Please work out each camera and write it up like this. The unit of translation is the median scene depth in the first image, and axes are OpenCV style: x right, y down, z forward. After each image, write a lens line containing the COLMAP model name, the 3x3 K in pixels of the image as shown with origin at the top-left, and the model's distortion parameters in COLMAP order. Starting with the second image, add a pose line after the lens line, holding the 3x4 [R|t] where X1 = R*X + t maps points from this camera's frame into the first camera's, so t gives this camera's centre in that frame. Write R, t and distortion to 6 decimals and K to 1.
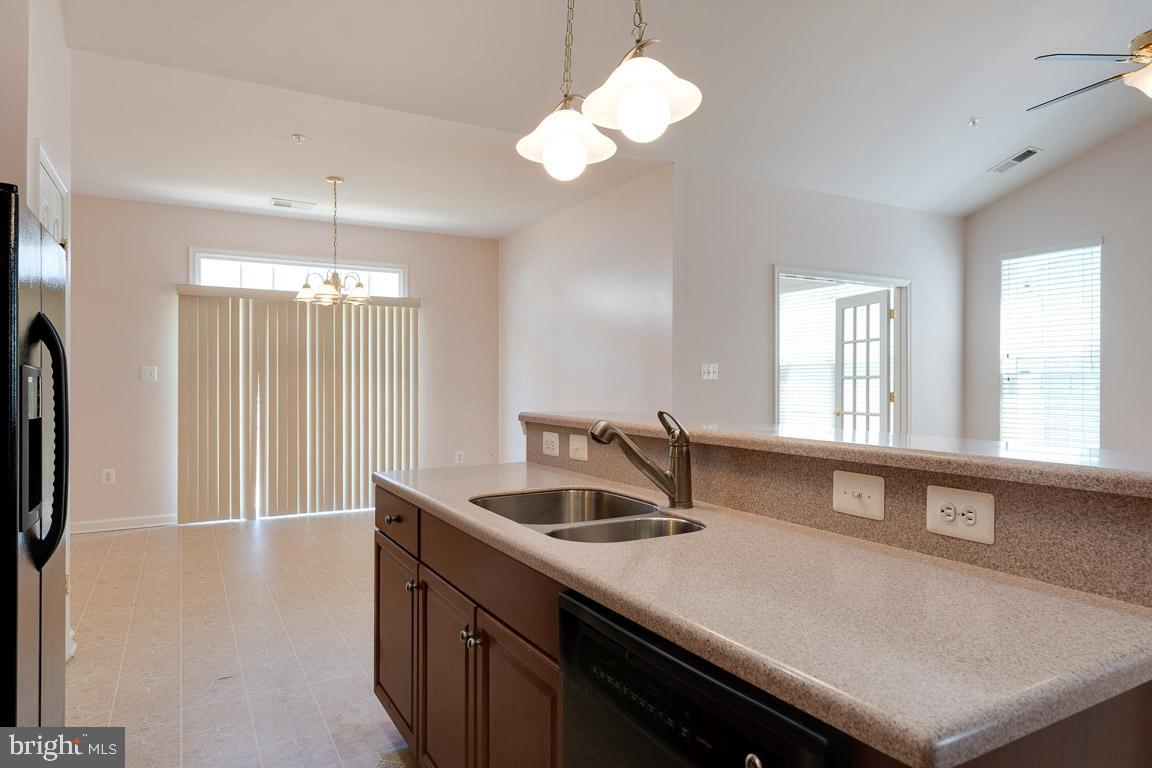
lens RADIAL K [[699.1, 0, 577.9], [0, 699.1, 385.3], [0, 0, 1]] dist [-0.008148, 0.003087]
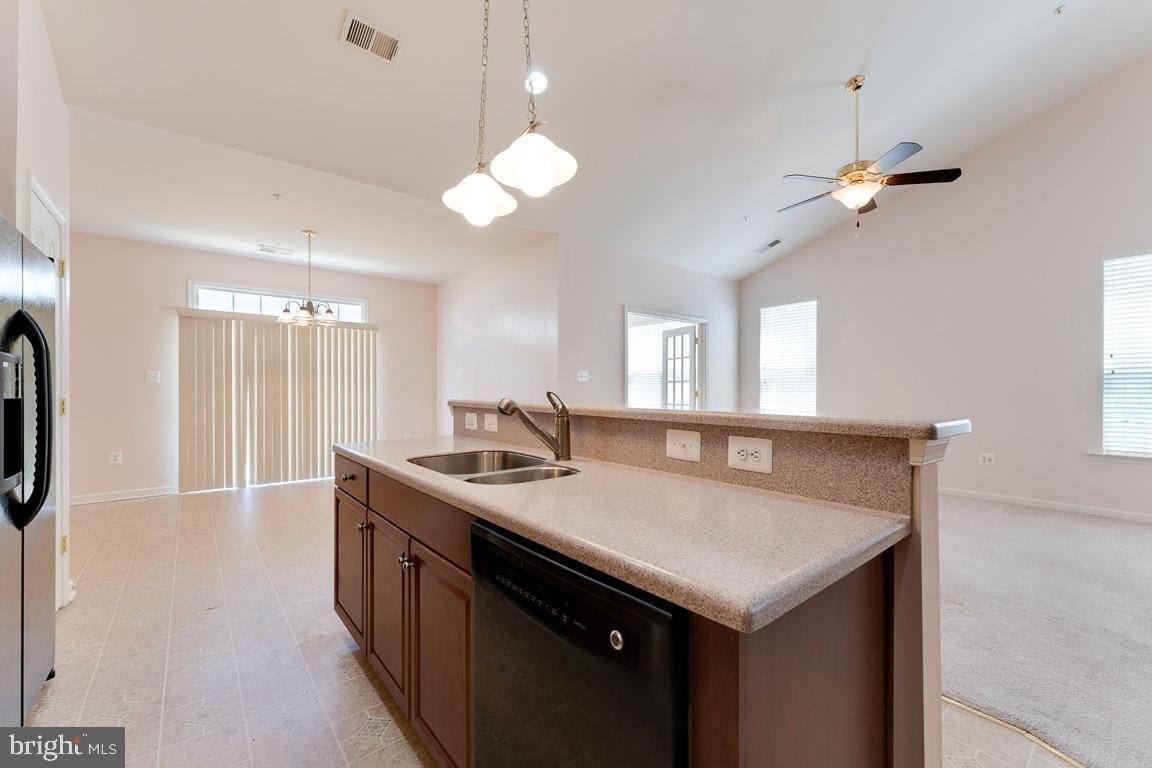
lens RADIAL K [[465.1, 0, 579.7], [0, 465.1, 391.4], [0, 0, 1]] dist [-0.005737, 0.001424]
pose [[0.983802, -0.002081, 0.179249, 0.003865], [0.001942, 0.999998, 0.000954, 0.010904], [-0.179251, -0.000590, 0.983803, 0.021380]]
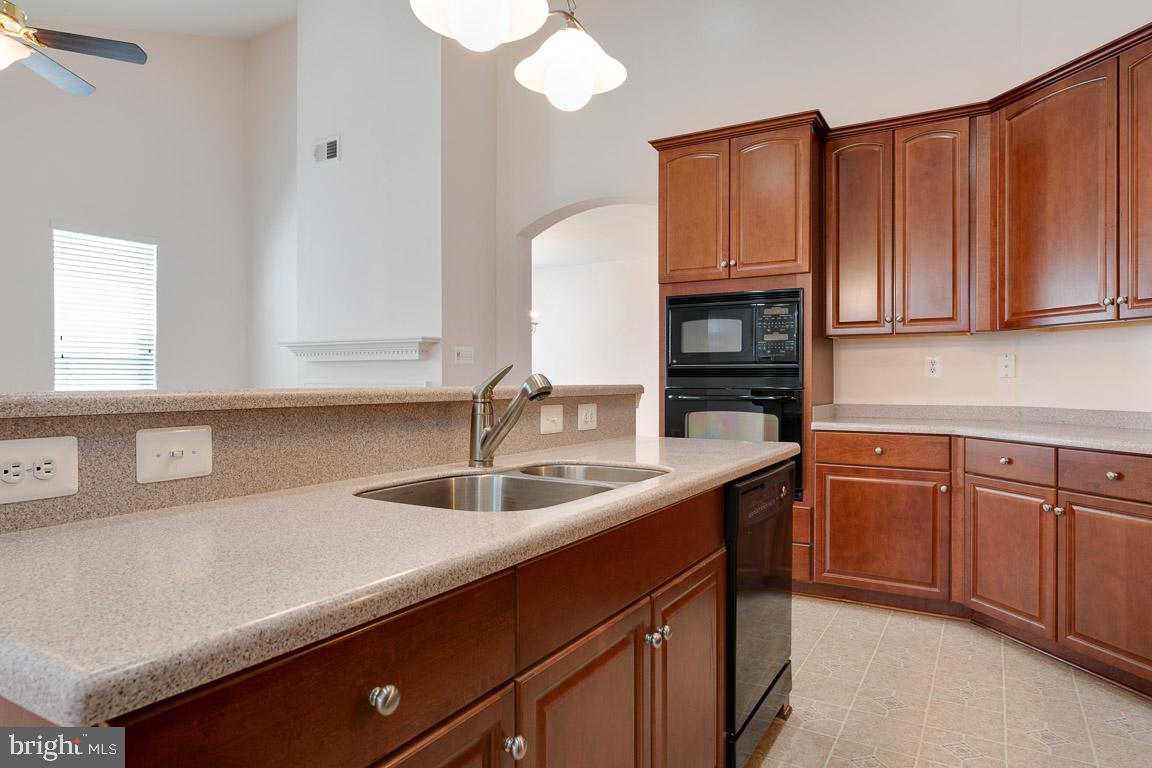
lens RADIAL K [[699.1, 0, 580.2], [0, 699.1, 381.4], [0, 0, 1]] dist [-0.008148, 0.003087]
pose [[-0.485811, -0.004250, 0.874054, -0.239492], [0.006902, 0.999938, 0.008698, 0.015414], [-0.874037, 0.010258, -0.485752, 0.421937]]
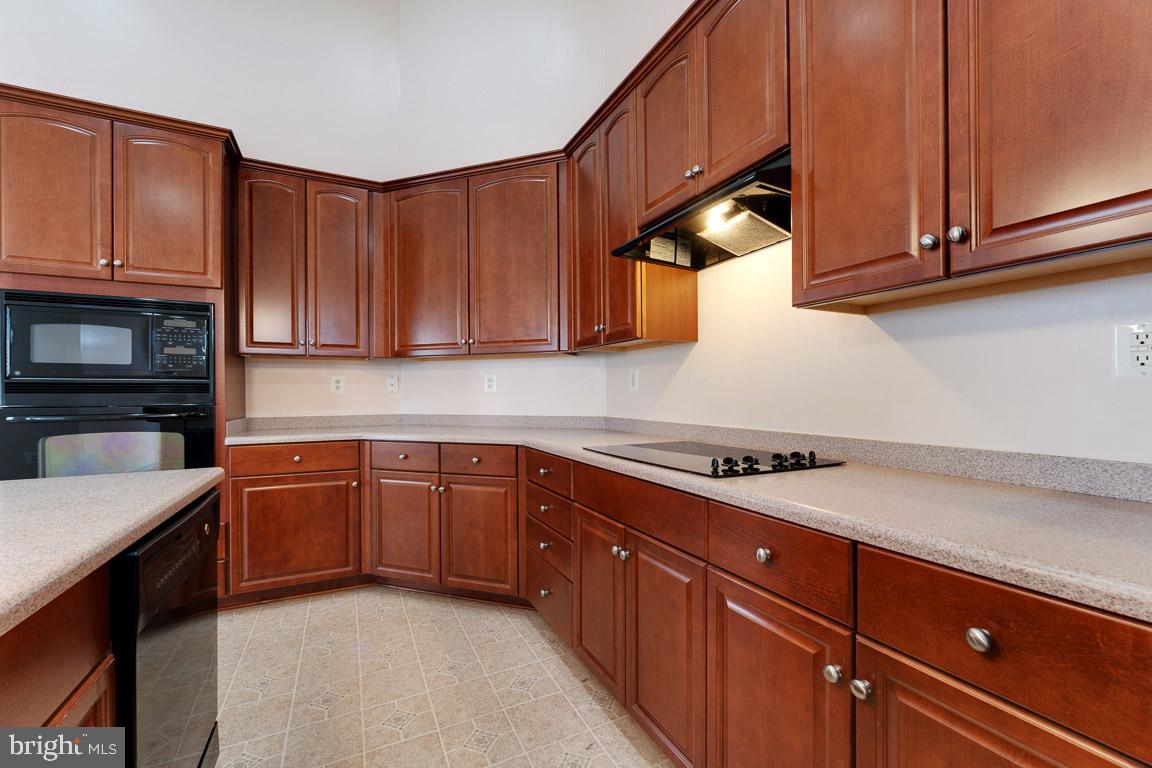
lens RADIAL K [[465.1, 0, 572.1], [0, 465.1, 395.4], [0, 0, 1]] dist [-0.005737, 0.001424]
pose [[-0.997636, 0.002616, 0.068664, -0.139454], [0.003444, 0.999923, 0.011938, 0.016616], [-0.068627, 0.012147, -0.997568, 0.337076]]
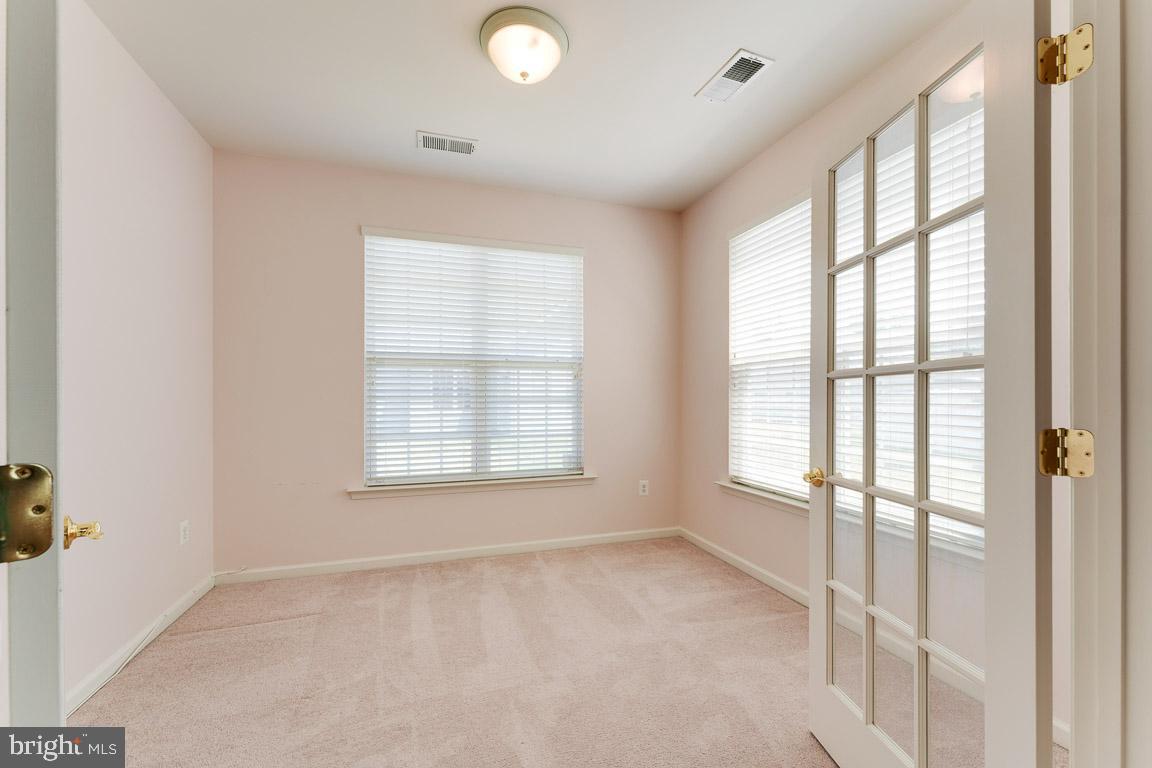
lens RADIAL K [[465.1, 0, 587.7], [0, 465.1, 389.5], [0, 0, 1]] dist [-0.005737, 0.001424]
pose [[0.985537, 0.009023, -0.169220, 0.345019], [-0.013665, 0.999561, -0.026290, 0.003861], [0.168908, 0.028222, 0.985228, 0.870933]]
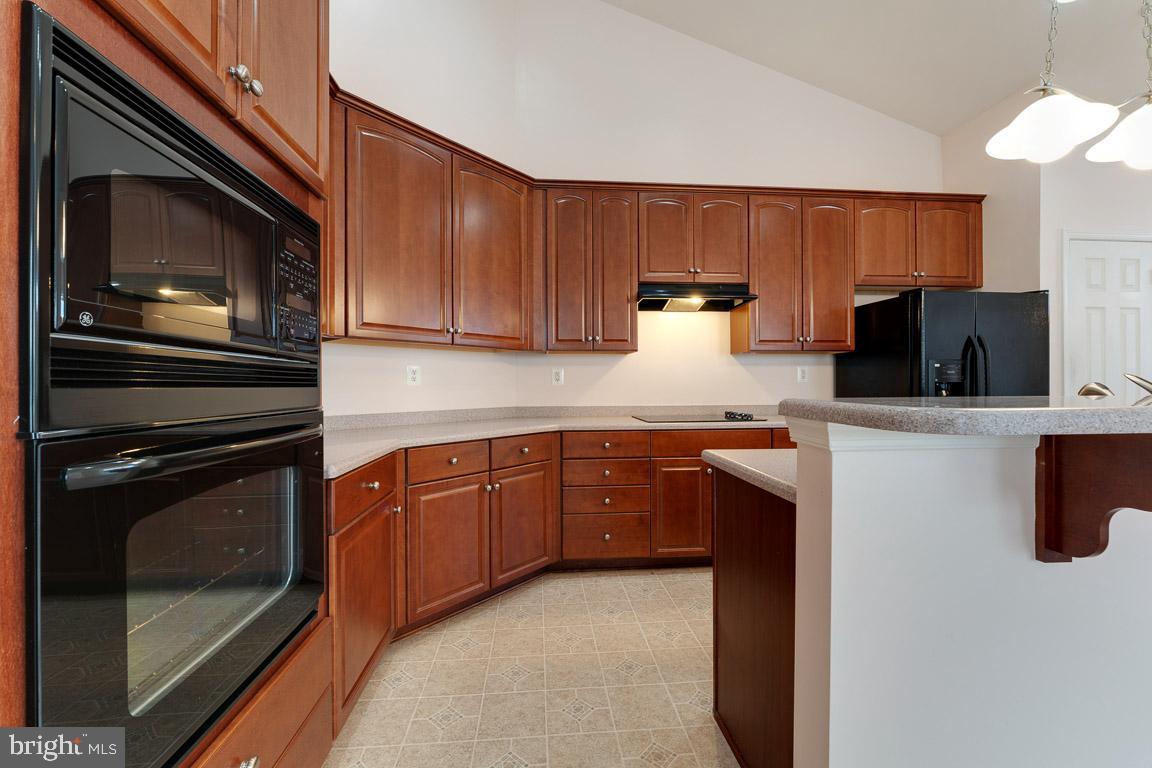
lens RADIAL K [[465.1, 0, 572.6], [0, 465.1, 385.6], [0, 0, 1]] dist [-0.005737, 0.001424]
pose [[-0.431242, 0.002423, -0.902233, 0.343893], [-0.003448, 0.999985, 0.004333, 0.016484], [0.902230, 0.004979, -0.431227, 0.159665]]
